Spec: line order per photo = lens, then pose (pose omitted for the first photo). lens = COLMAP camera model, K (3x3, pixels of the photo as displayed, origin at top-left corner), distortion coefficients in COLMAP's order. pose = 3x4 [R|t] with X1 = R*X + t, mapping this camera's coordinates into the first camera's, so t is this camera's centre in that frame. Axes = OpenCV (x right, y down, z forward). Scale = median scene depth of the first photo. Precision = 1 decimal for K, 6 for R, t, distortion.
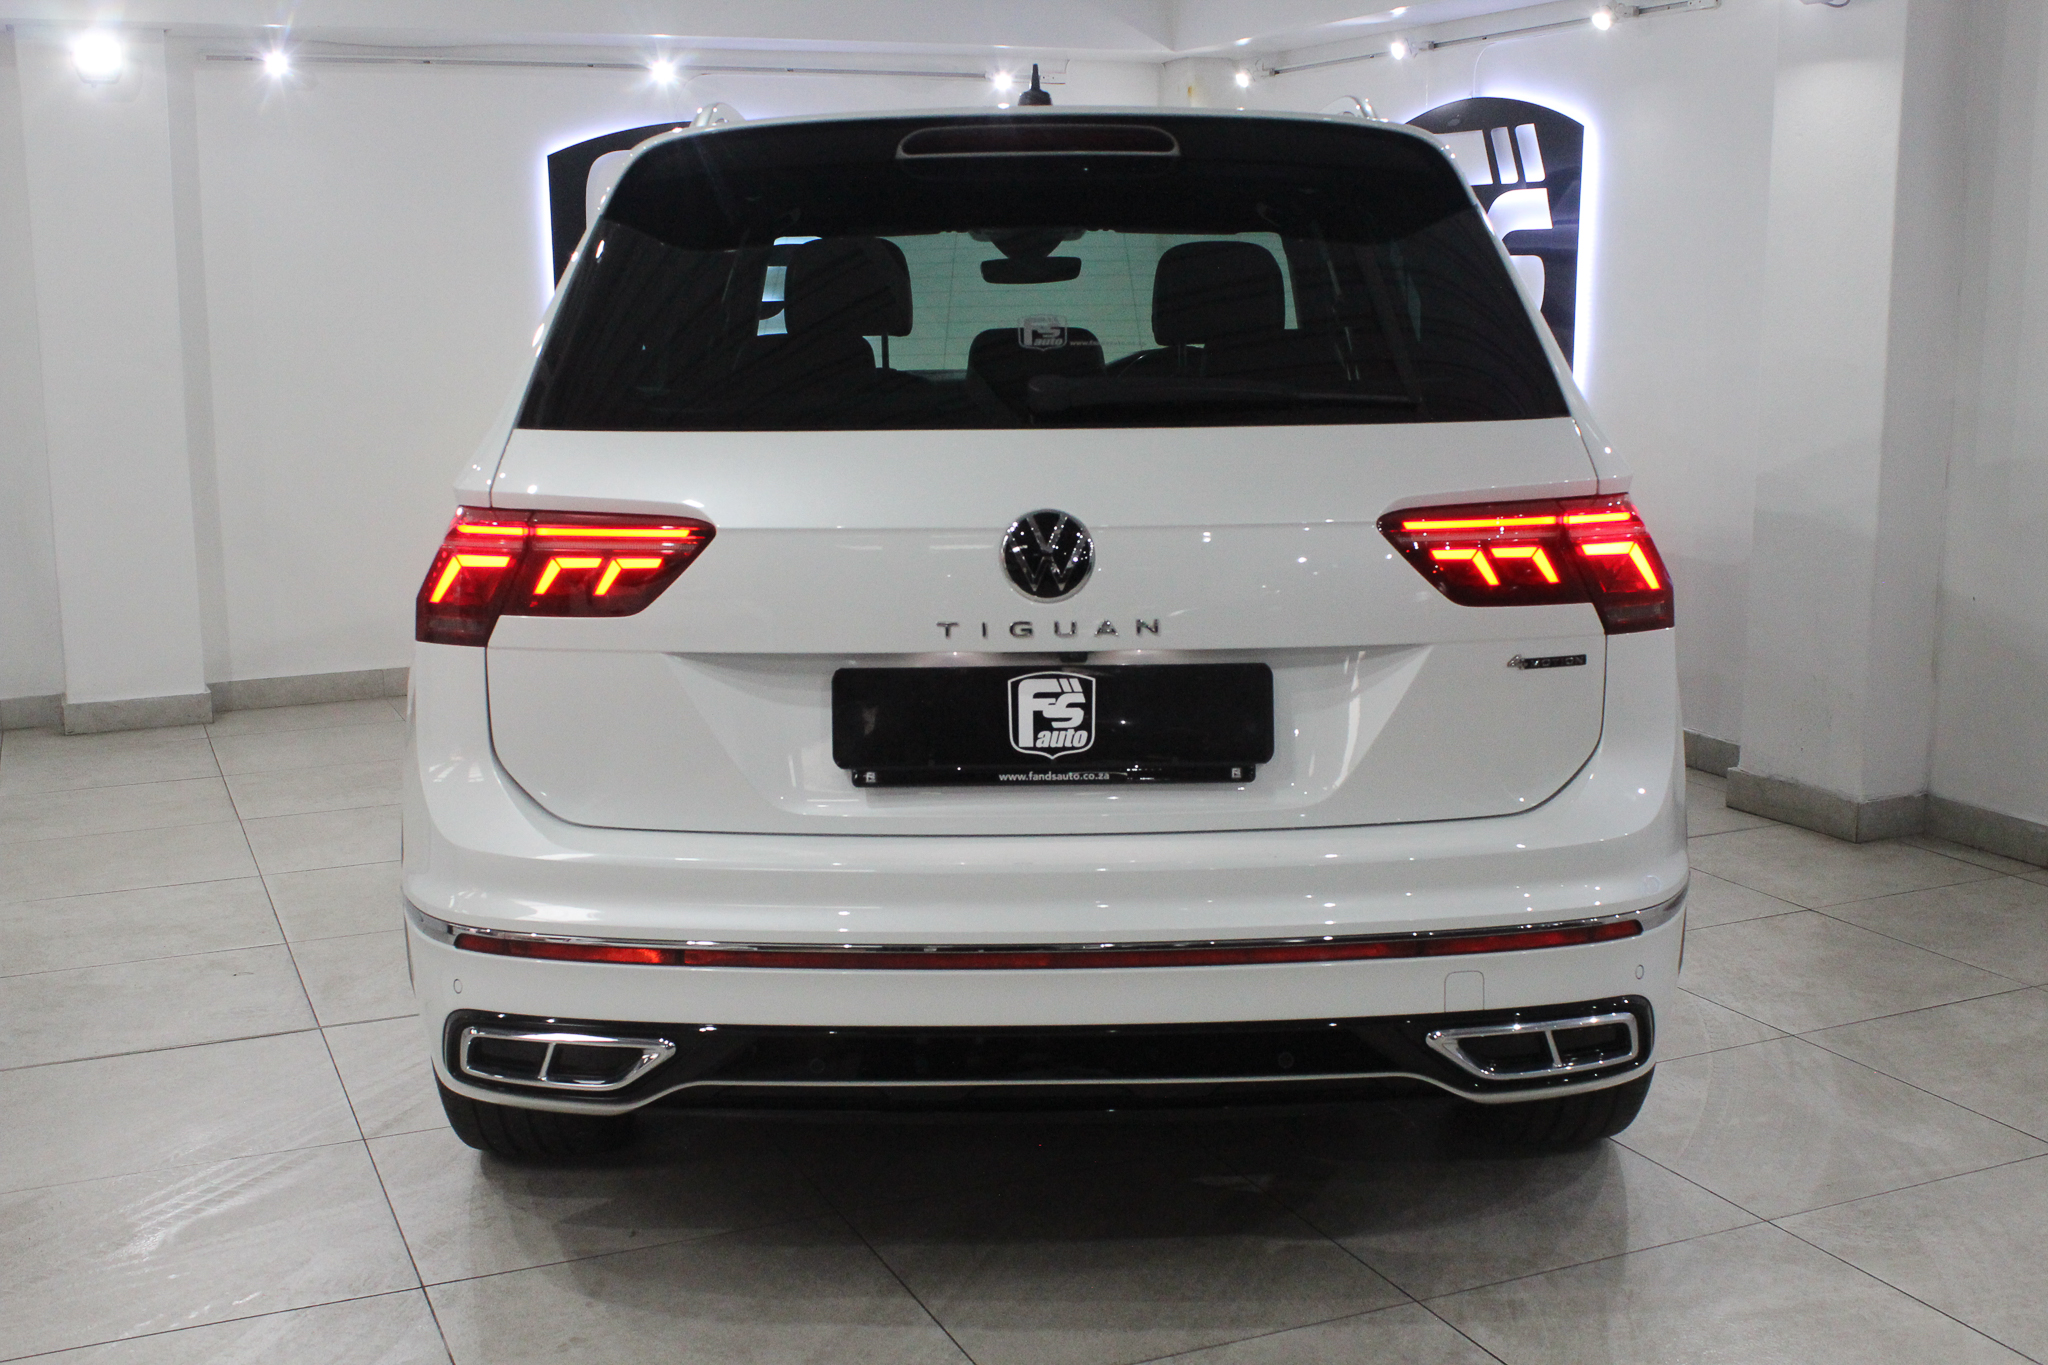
lens RADIAL K [[2211.6, 0, 1025.2], [0, 2211.6, 824.6], [0, 0, 1]] dist [-0.080204, 0.017373]
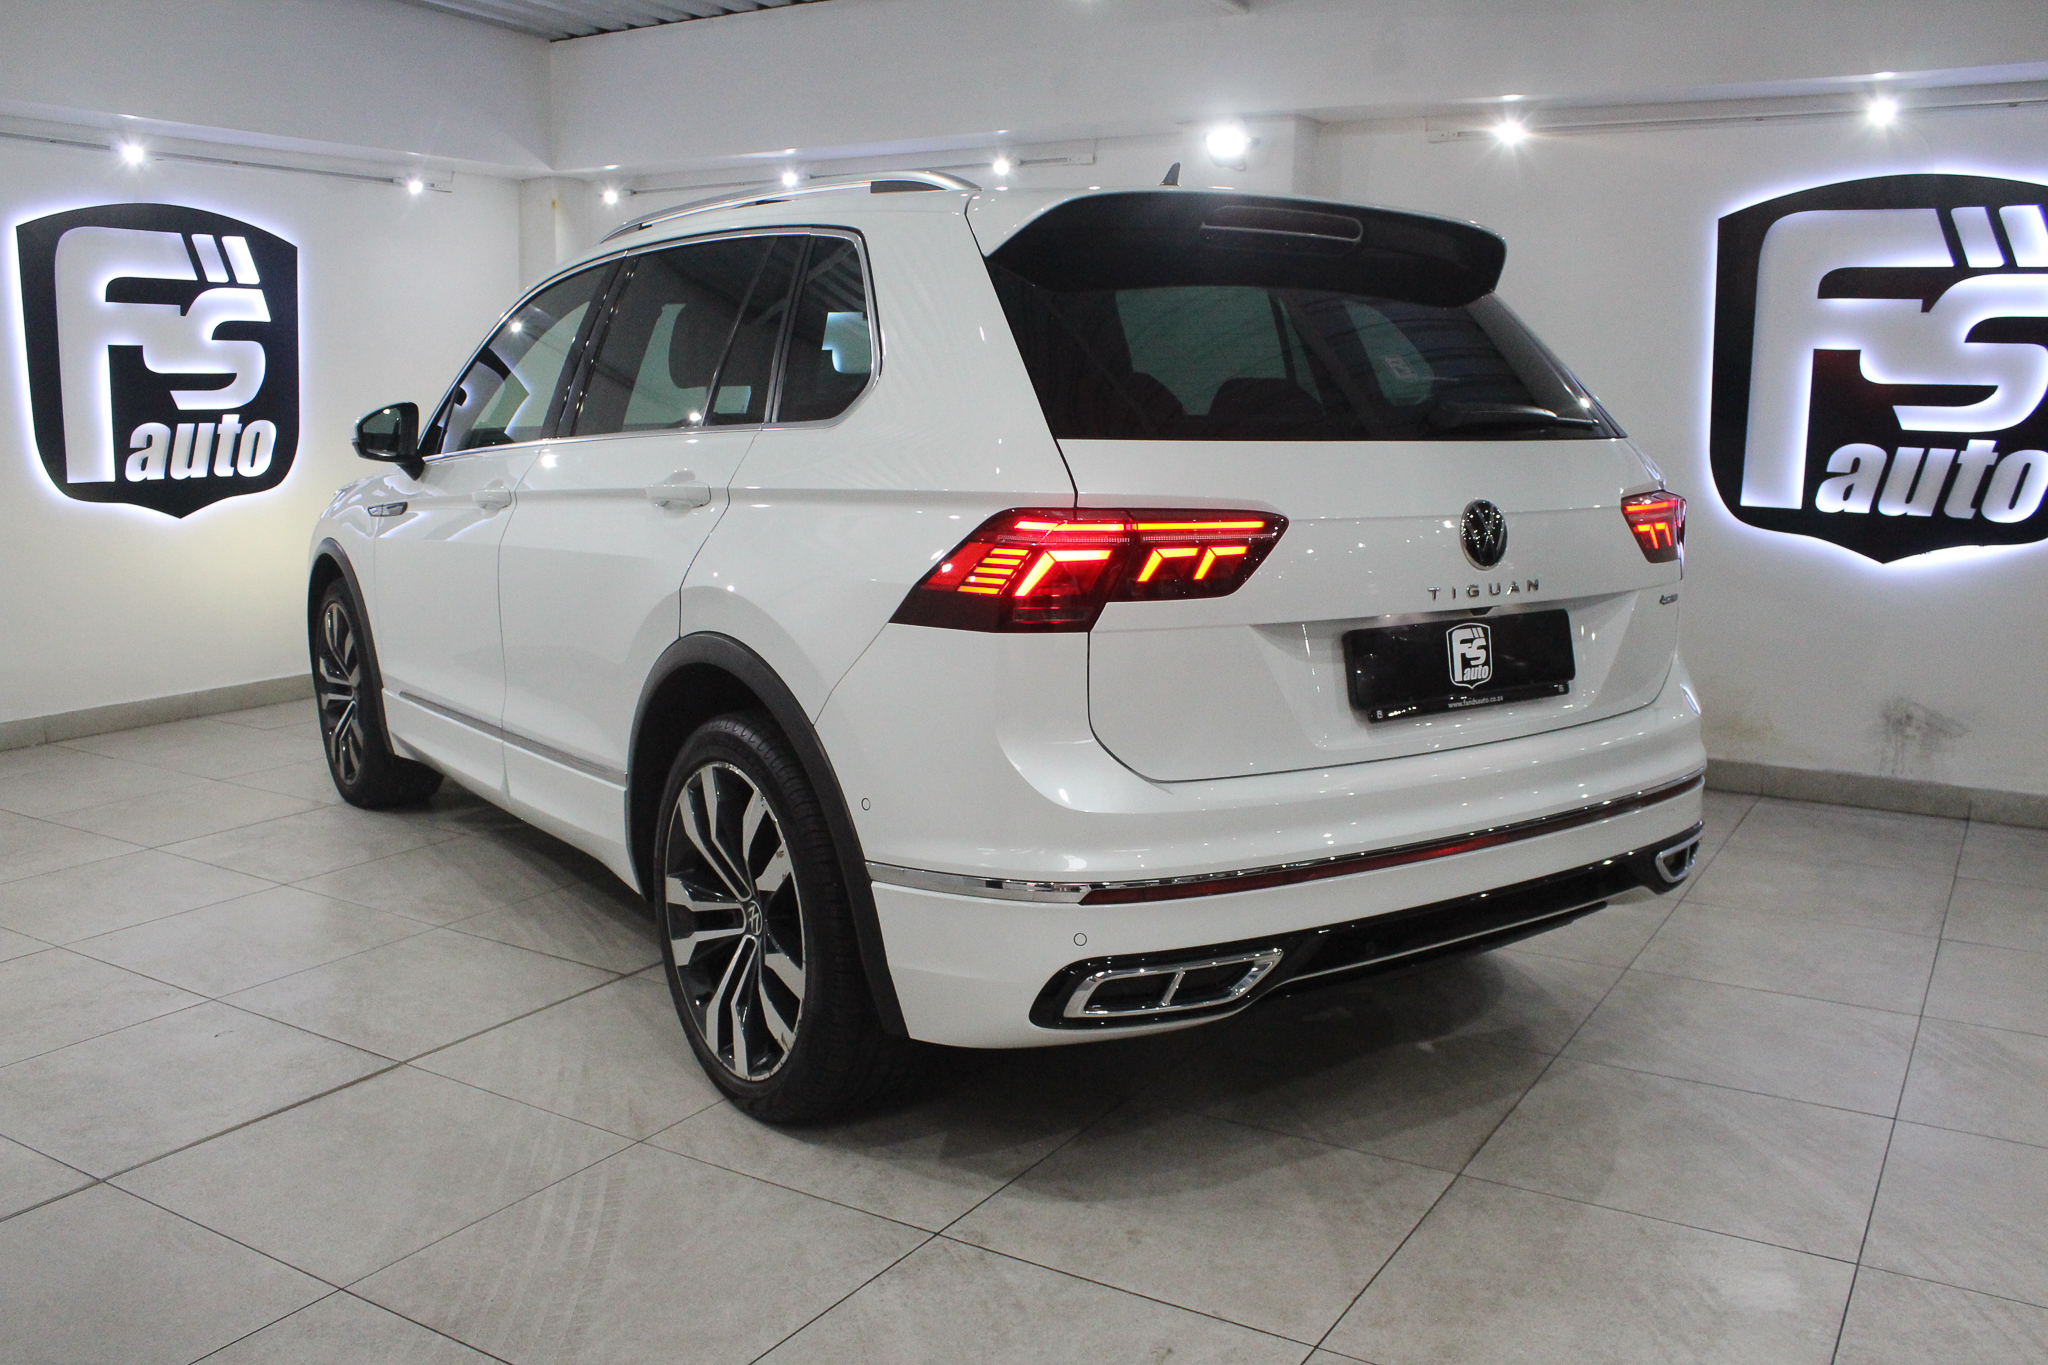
lens RADIAL K [[1732.7, 0, 1024.1], [0, 1732.7, 798.9], [0, 0, 1]] dist [-0.170384, 0.174169]
pose [[0.824197, -0.117320, 0.554018, -0.785757], [0.119301, 0.992321, 0.032656, -0.029738], [-0.553595, 0.039180, 0.831864, 0.296726]]
